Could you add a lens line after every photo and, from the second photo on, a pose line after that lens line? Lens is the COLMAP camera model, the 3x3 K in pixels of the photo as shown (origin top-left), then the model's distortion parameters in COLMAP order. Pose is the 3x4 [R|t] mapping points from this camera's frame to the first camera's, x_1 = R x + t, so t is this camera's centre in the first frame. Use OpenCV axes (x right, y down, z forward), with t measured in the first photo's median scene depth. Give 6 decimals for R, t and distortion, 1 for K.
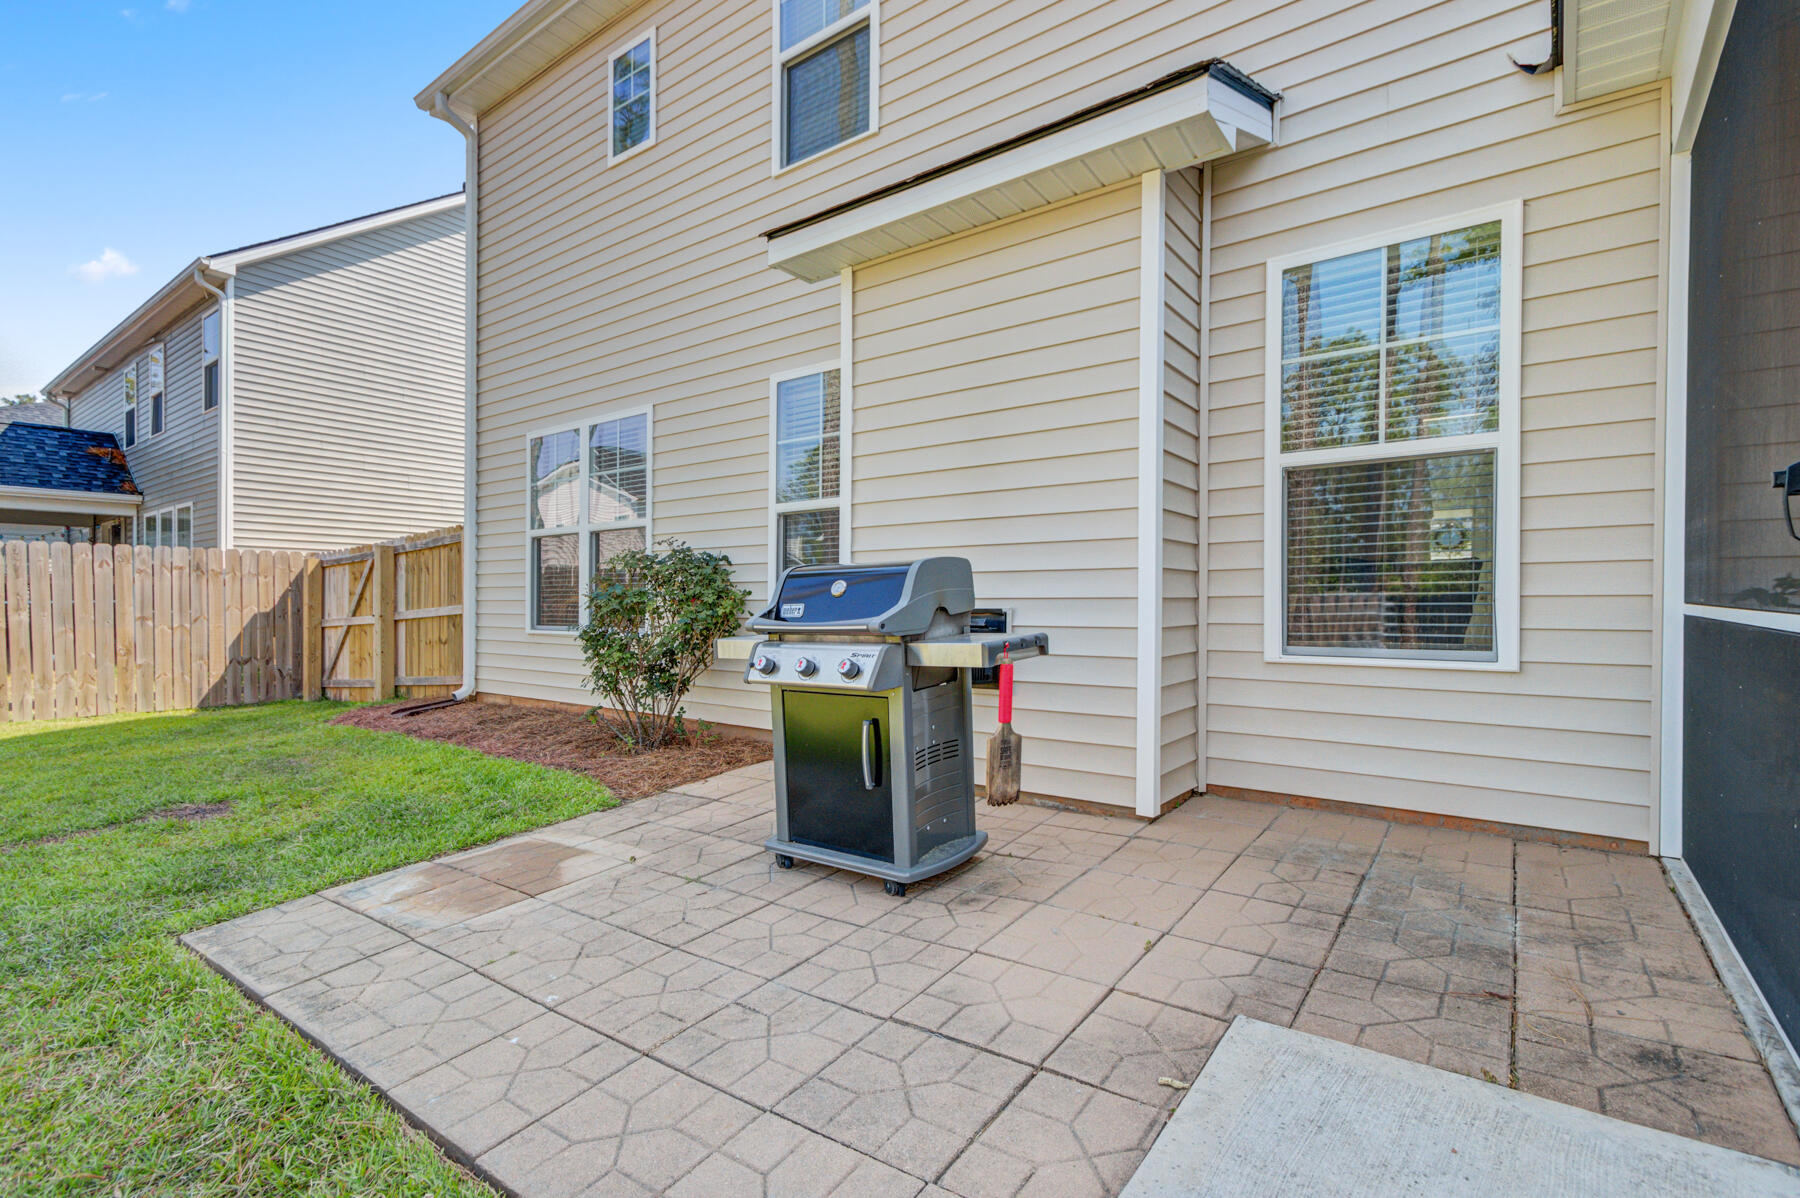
lens RADIAL K [[817.8, 0, 900.0], [0, 817.8, 599.0], [0, 0, 1]] dist [-0.007201, 0.001168]
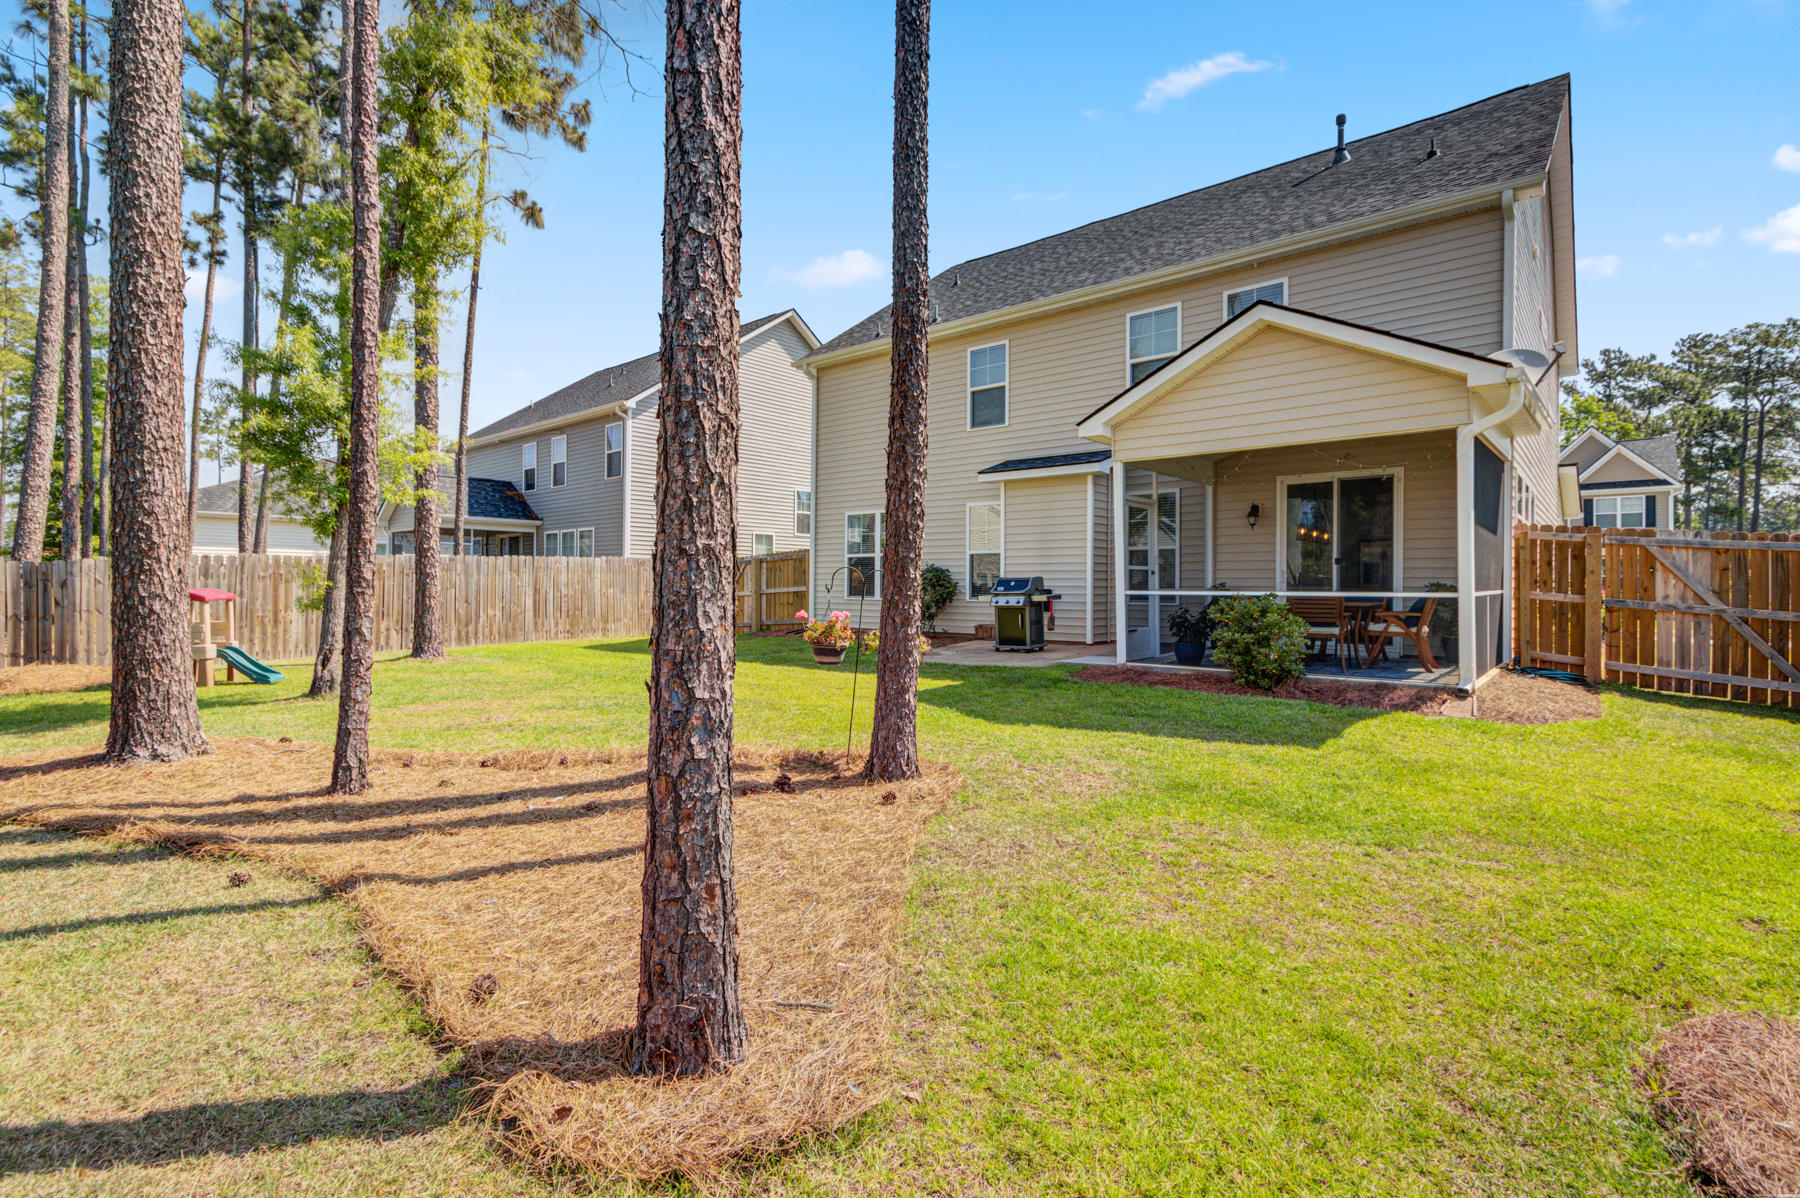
lens RADIAL K [[826.5, 0, 902.0], [0, 826.5, 583.0], [0, 0, 1]] dist [-0.013225, 0.000438]
pose [[0.998240, 0.007675, -0.058797, -0.373180], [-0.007762, 0.999969, -0.001244, -0.006804], [0.058786, 0.001698, 0.998269, -3.155298]]
